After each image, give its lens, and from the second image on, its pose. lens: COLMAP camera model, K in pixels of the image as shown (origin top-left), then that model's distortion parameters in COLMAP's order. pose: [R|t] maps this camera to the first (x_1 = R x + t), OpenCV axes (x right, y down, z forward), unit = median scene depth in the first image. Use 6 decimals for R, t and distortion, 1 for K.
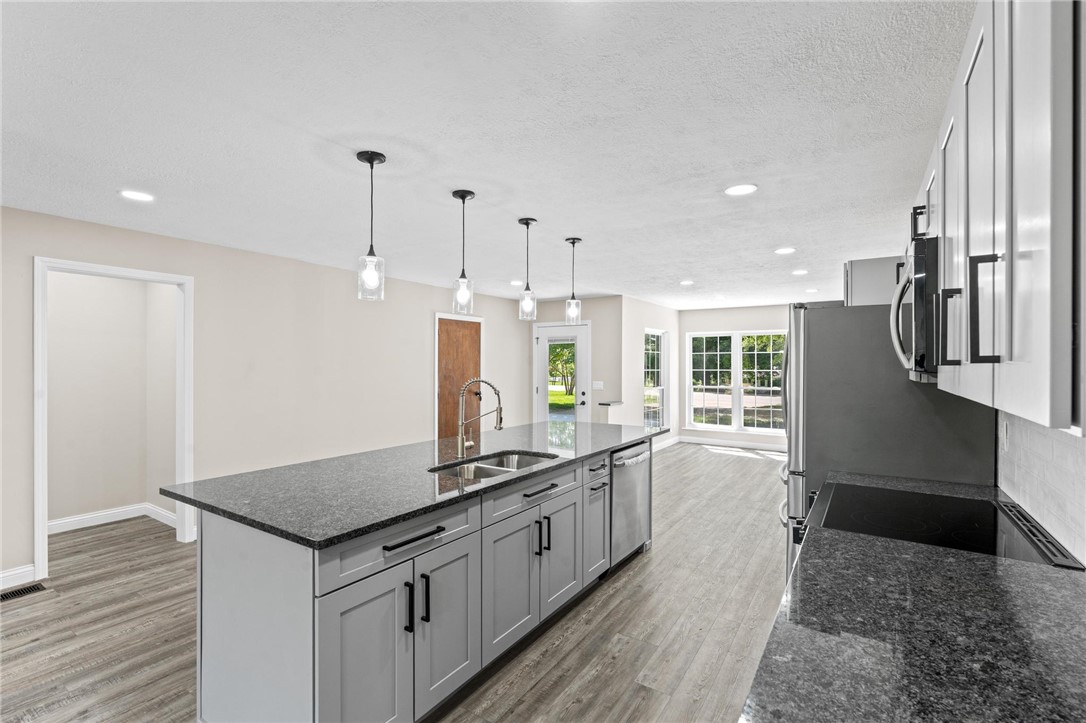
lens RADIAL K [[486.5, 0, 549.1], [0, 486.5, 360.6], [0, 0, 1]] dist [-0.009800, 0.002971]
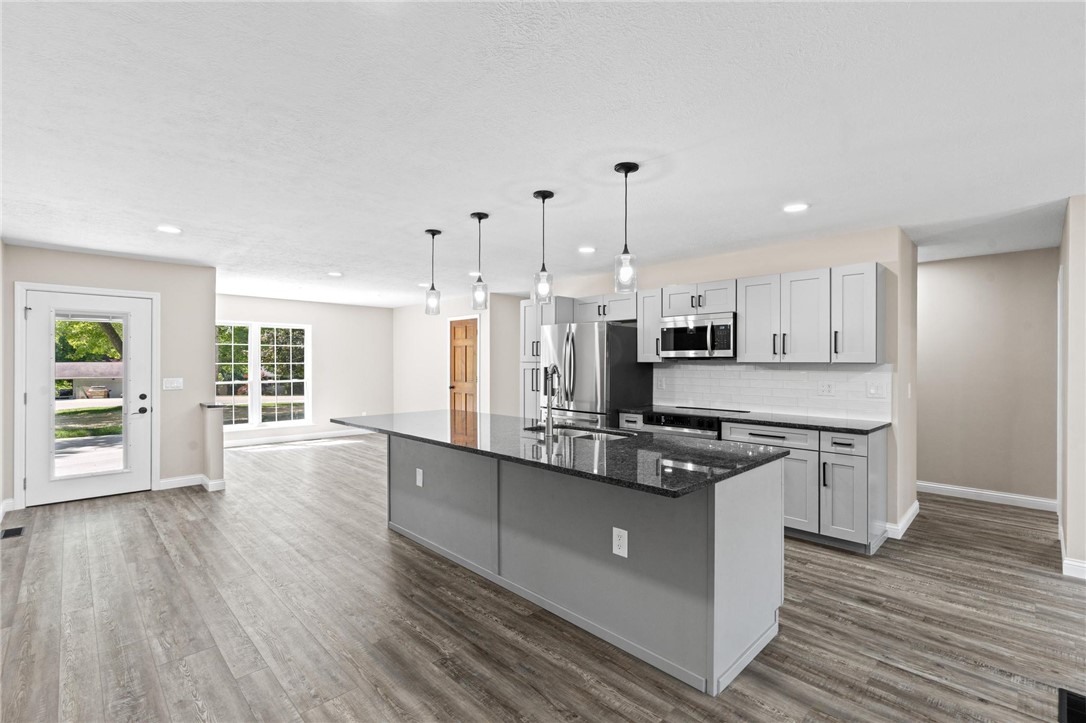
lens RADIAL K [[486.5, 0, 545.1], [0, 486.5, 360.5], [0, 0, 1]] dist [-0.009800, 0.002971]
pose [[0.217673, 0.003270, 0.976016, -0.994684], [-0.007871, 0.999968, -0.001595, 0.025068], [-0.975990, -0.007335, 0.217692, 0.592621]]
